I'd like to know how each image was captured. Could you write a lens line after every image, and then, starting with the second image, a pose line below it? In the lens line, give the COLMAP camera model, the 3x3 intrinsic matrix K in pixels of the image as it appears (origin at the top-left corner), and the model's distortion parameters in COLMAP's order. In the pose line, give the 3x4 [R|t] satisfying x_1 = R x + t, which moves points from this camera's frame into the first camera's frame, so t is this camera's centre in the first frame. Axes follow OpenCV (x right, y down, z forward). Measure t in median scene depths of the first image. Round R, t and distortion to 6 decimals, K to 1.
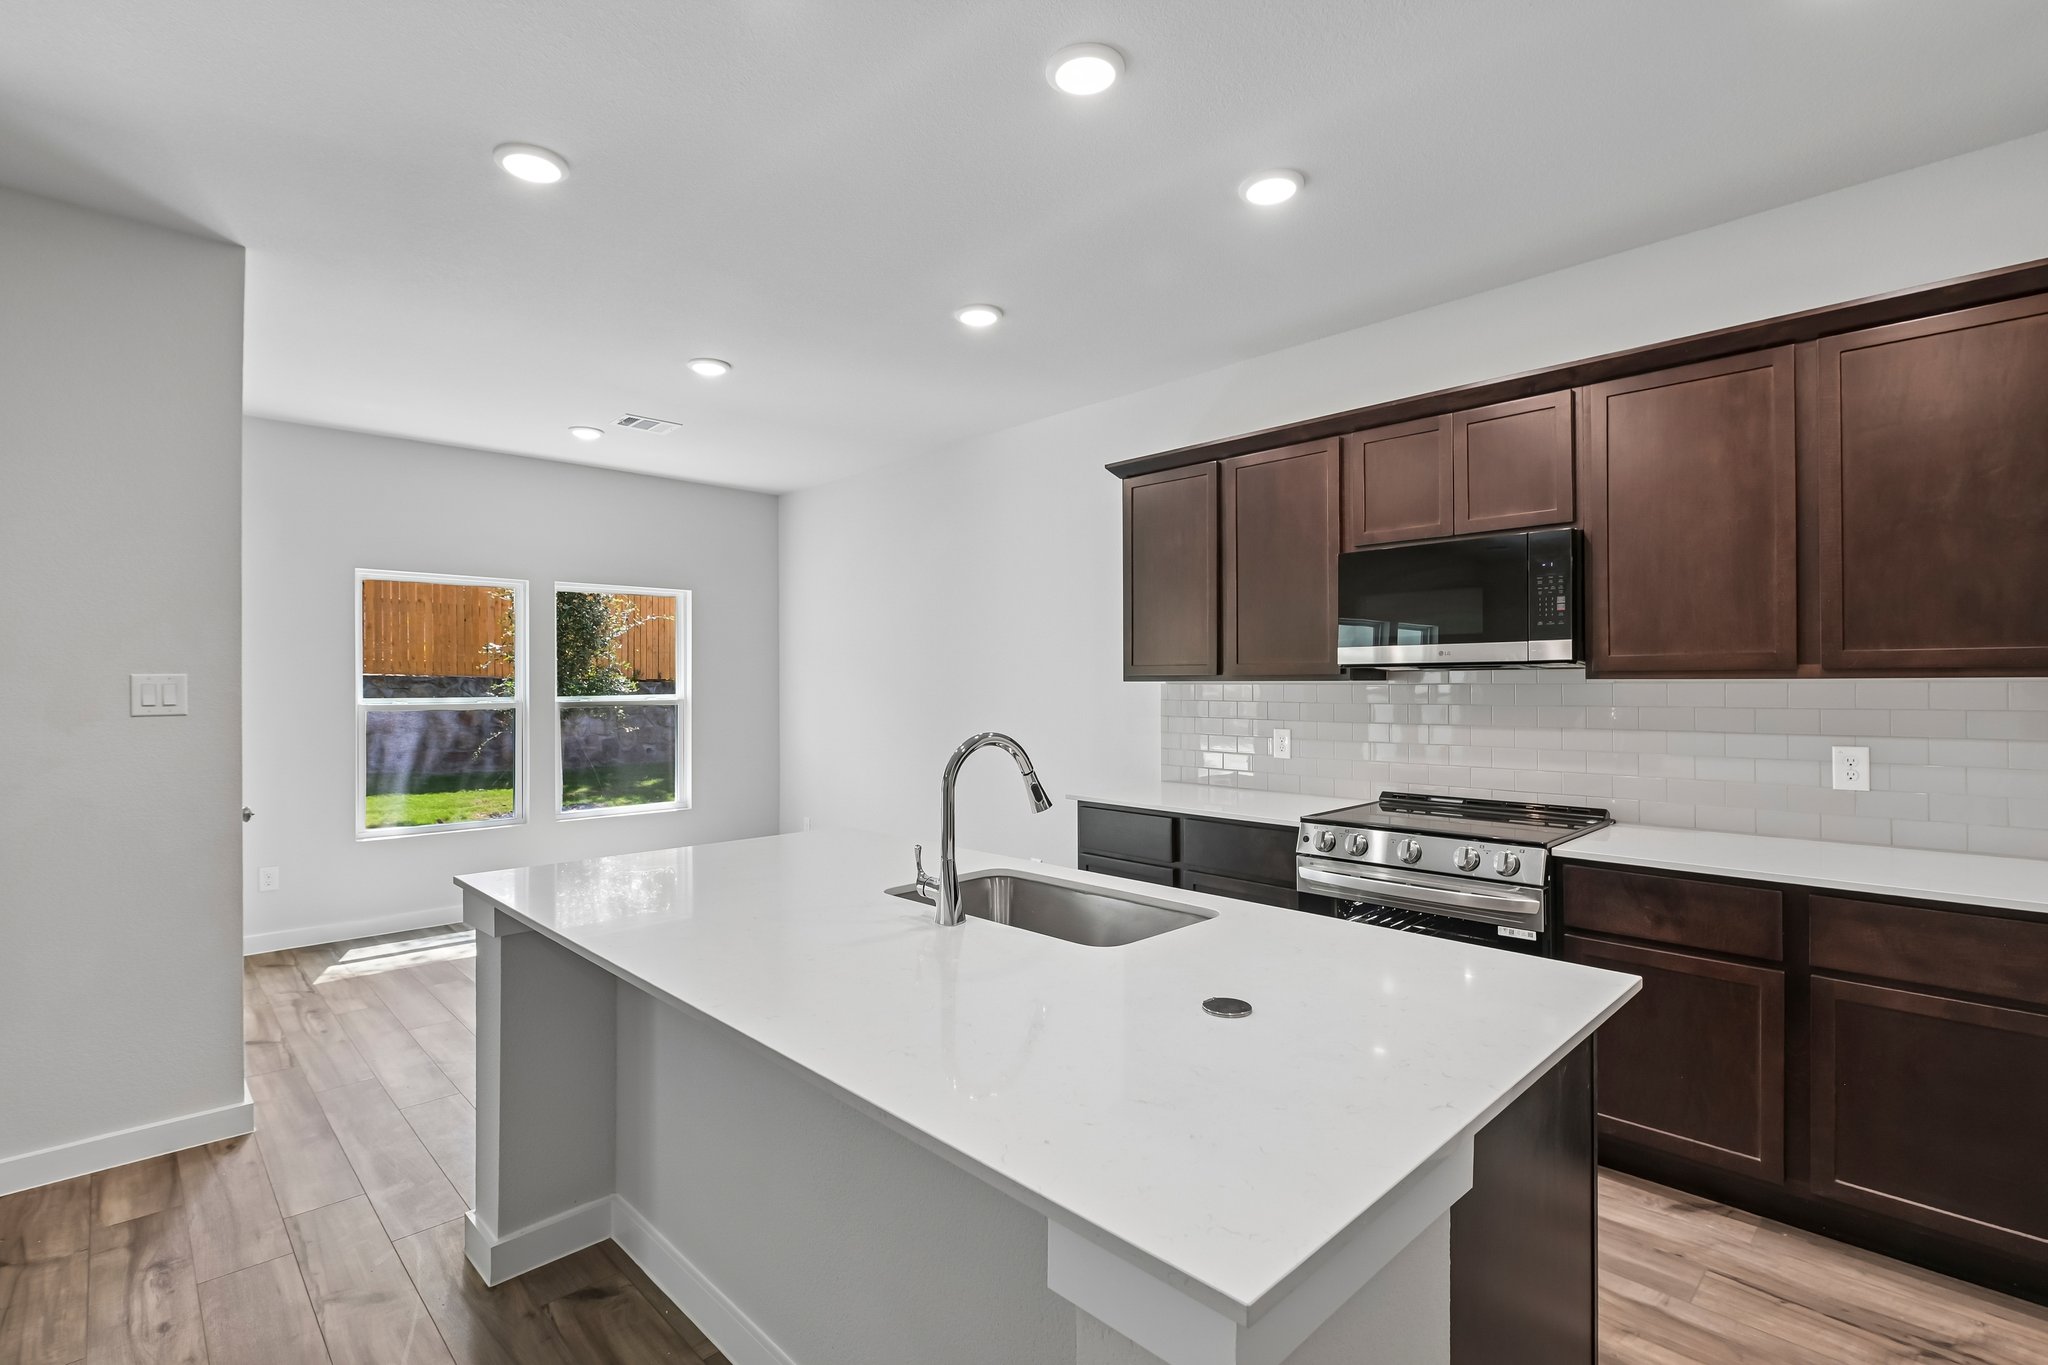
lens RADIAL K [[952.0, 0, 1030.0], [0, 952.0, 675.3], [0, 0, 1]] dist [-0.003691, -0.001056]
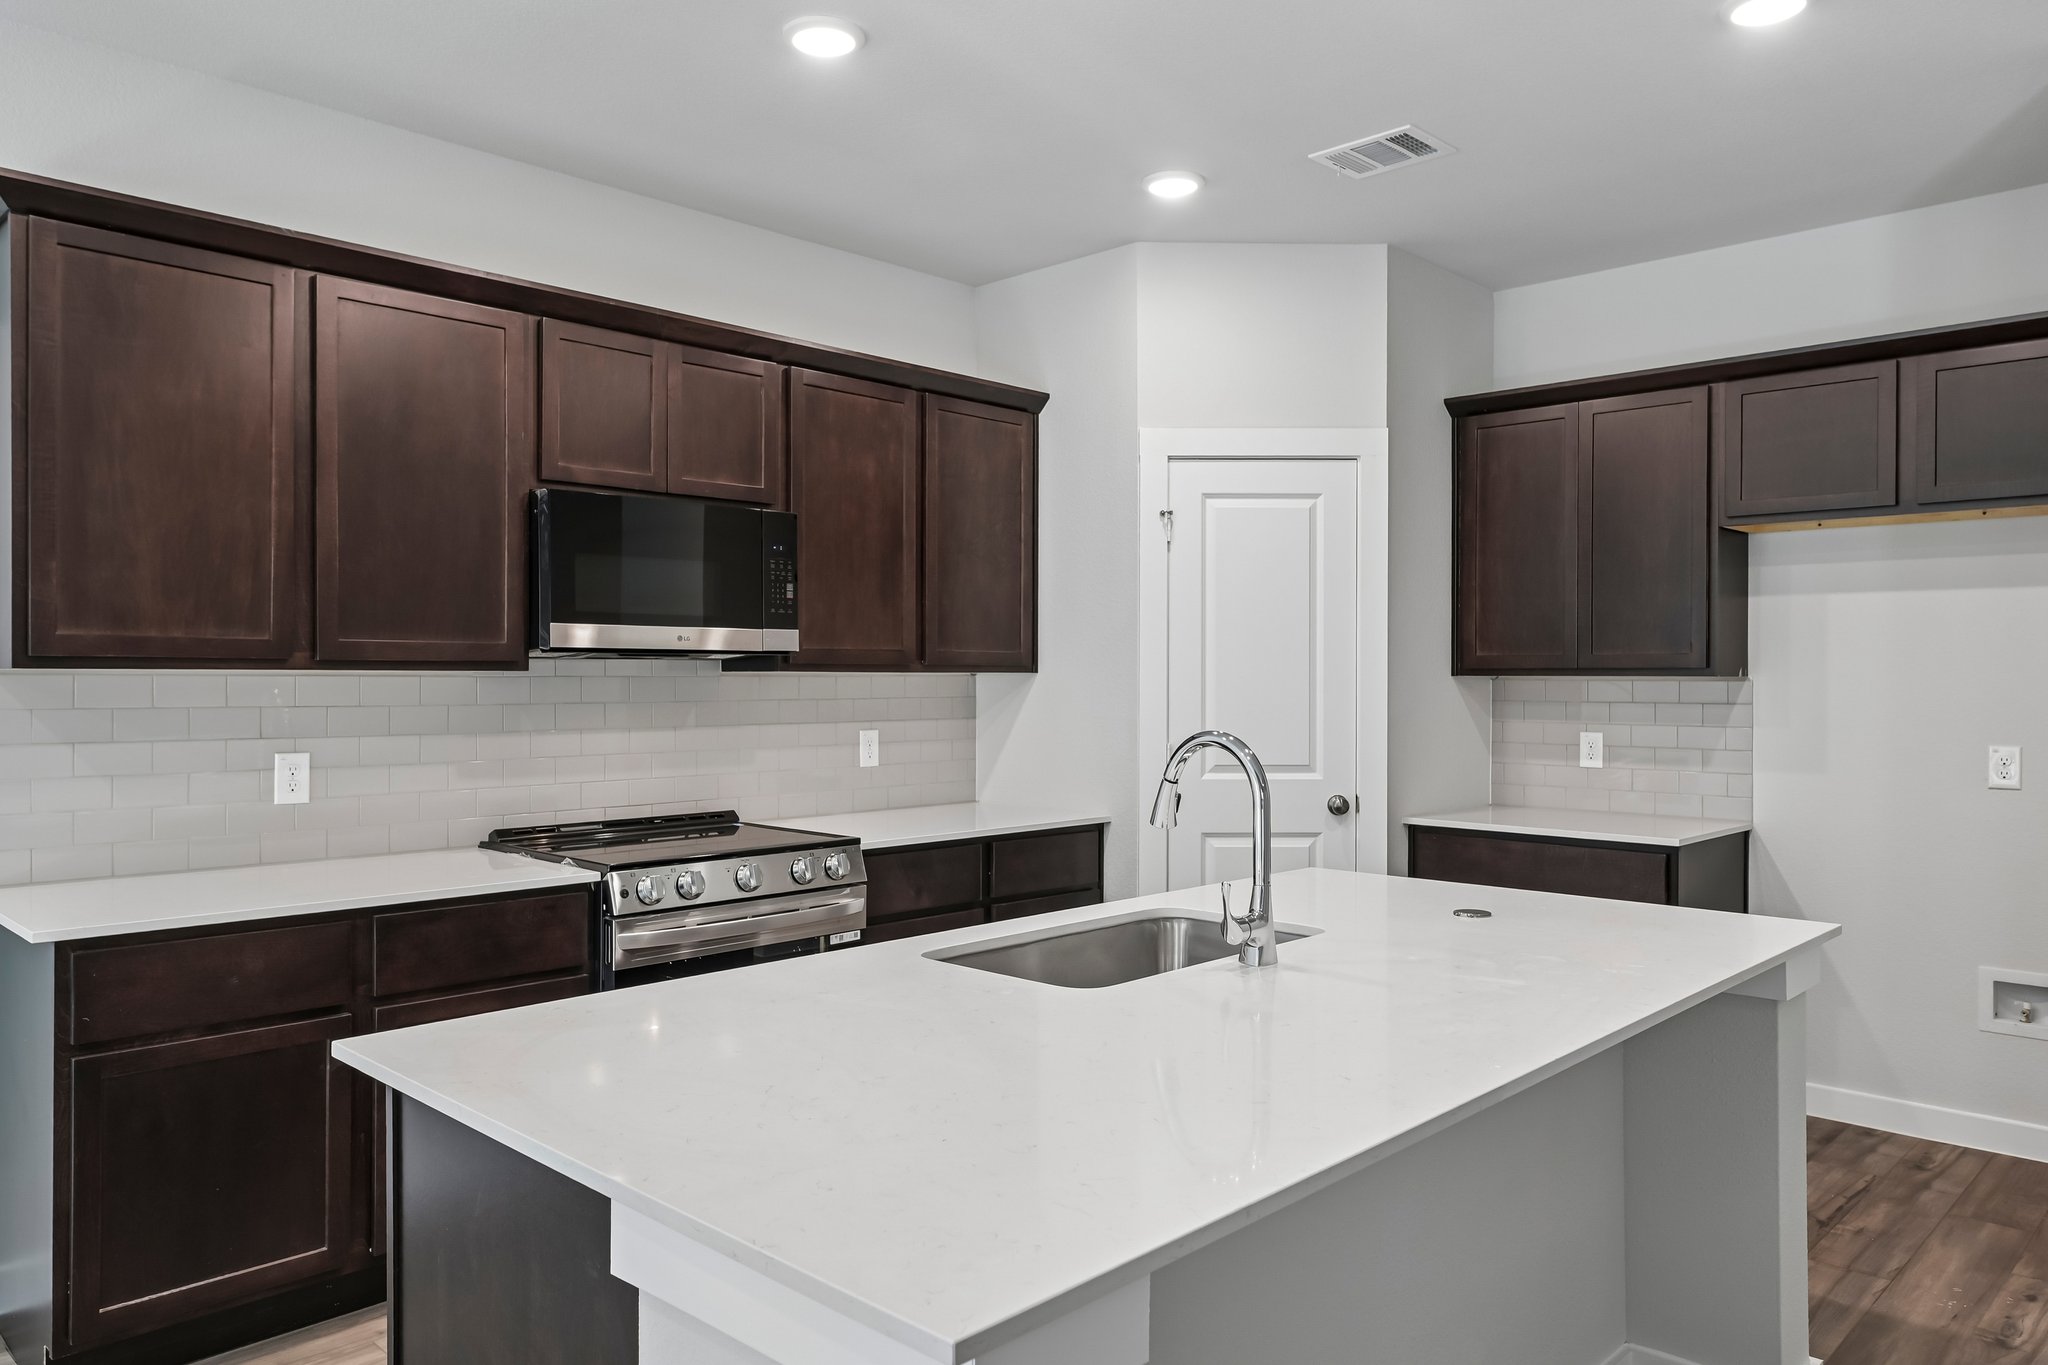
lens RADIAL K [[1395.0, 0, 1022.4], [0, 1395.0, 679.8], [0, 0, 1]] dist [0.001794, 0.004653]
pose [[-0.030051, 0.000923, 0.999548, -0.744272], [-0.008803, 0.999961, -0.001188, 0.010780], [-0.999510, -0.008834, -0.030042, 0.722909]]
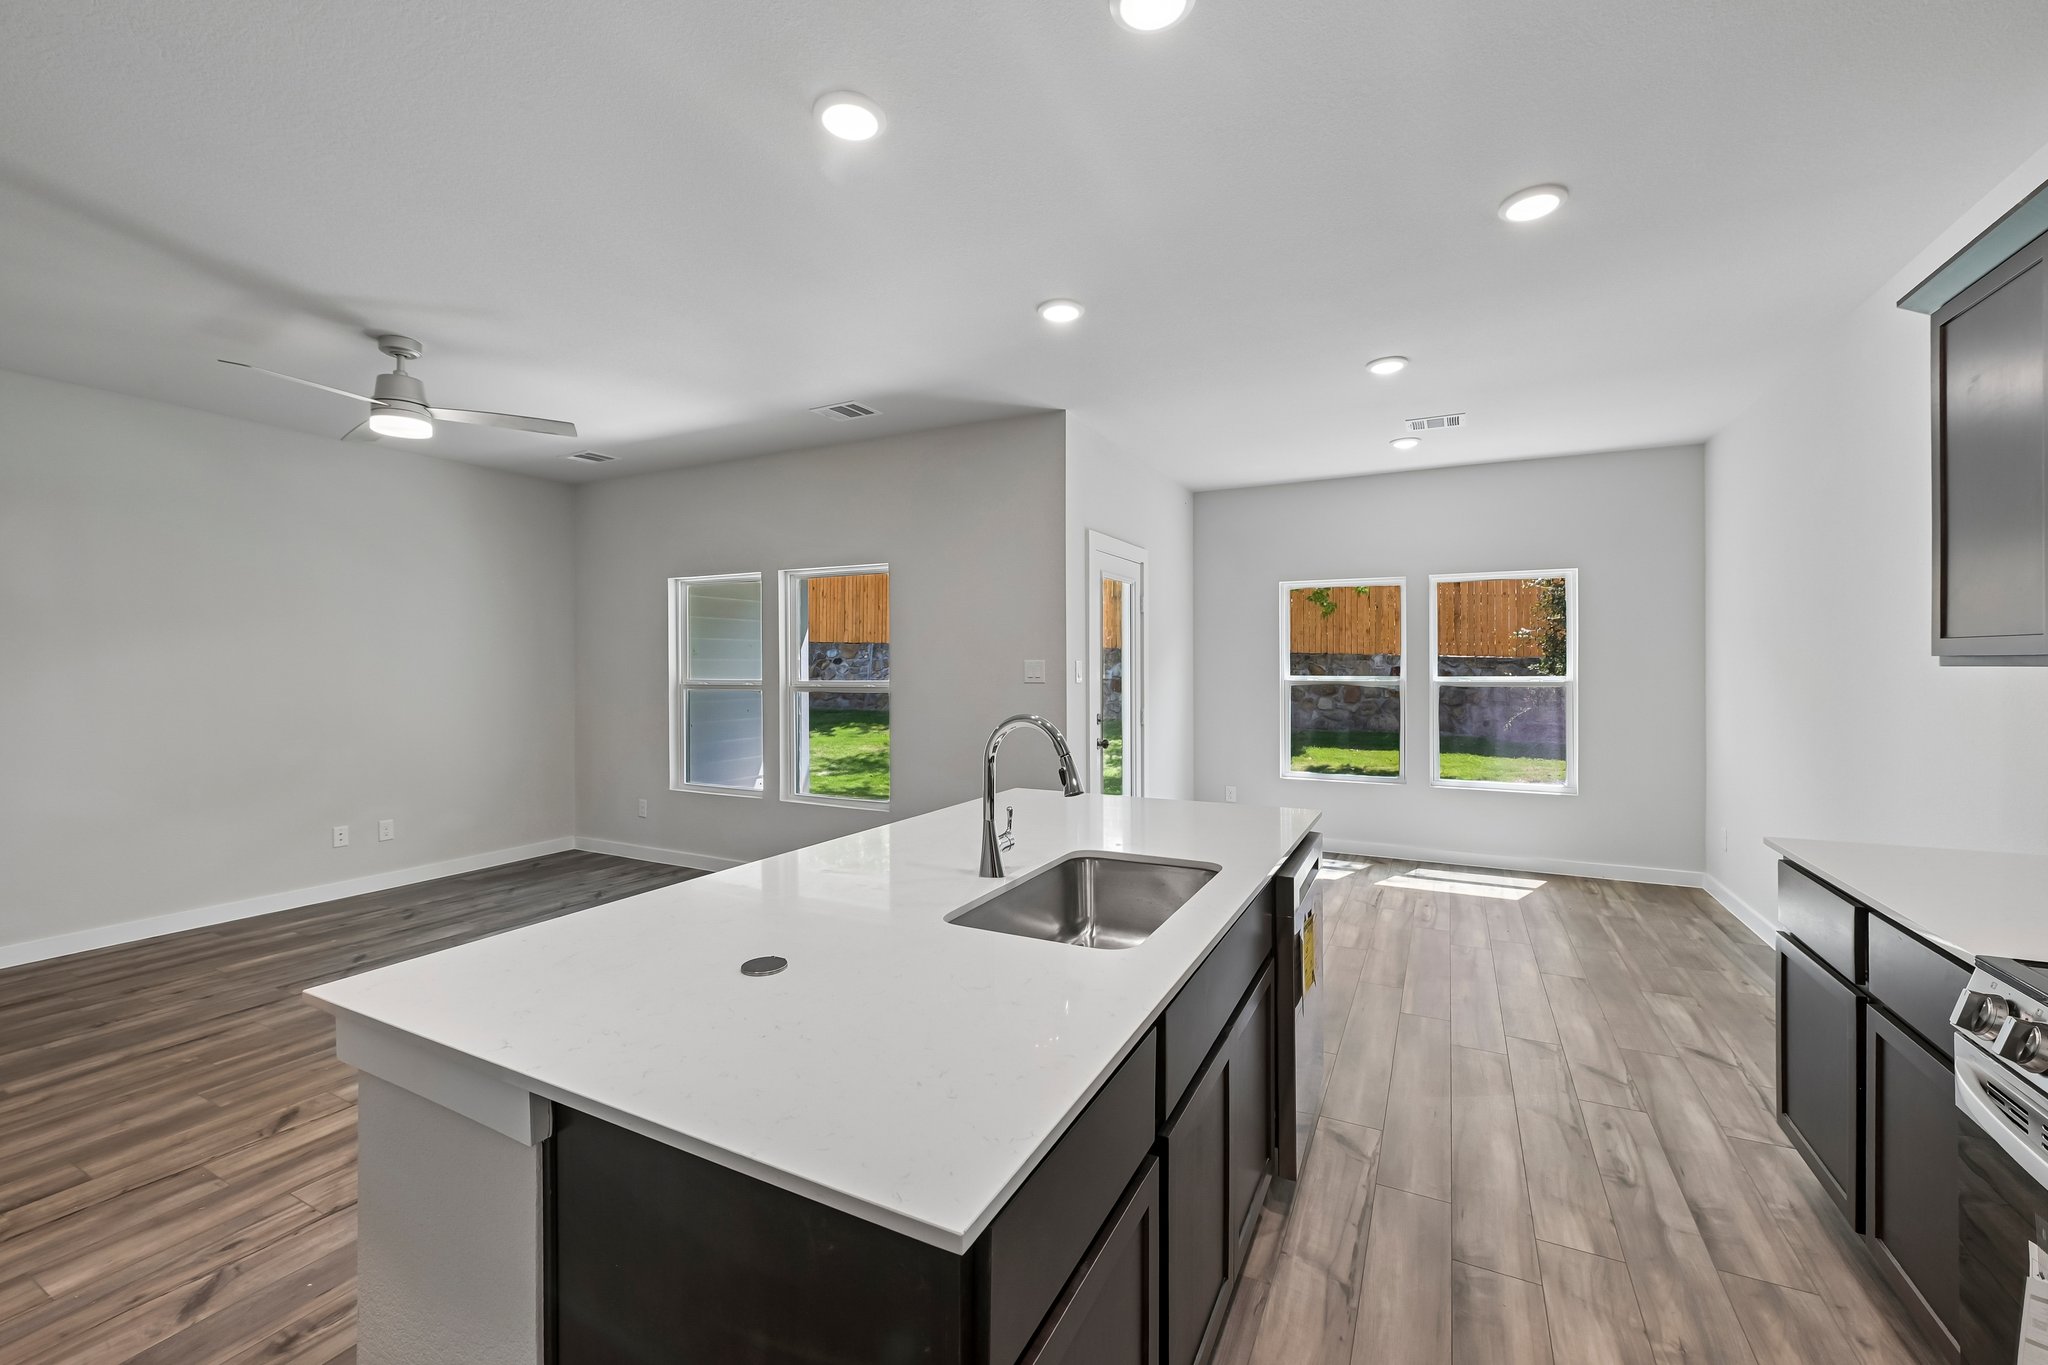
lens RADIAL K [[823.4, 0, 1027.4], [0, 823.4, 666.9], [0, 0, 1]] dist [-0.006461, 0.000348]
pose [[0.321483, 0.005295, -0.946900, 0.511474], [0.008134, 0.999932, 0.008353, -0.002117], [0.946880, -0.010387, 0.321418, 0.420319]]
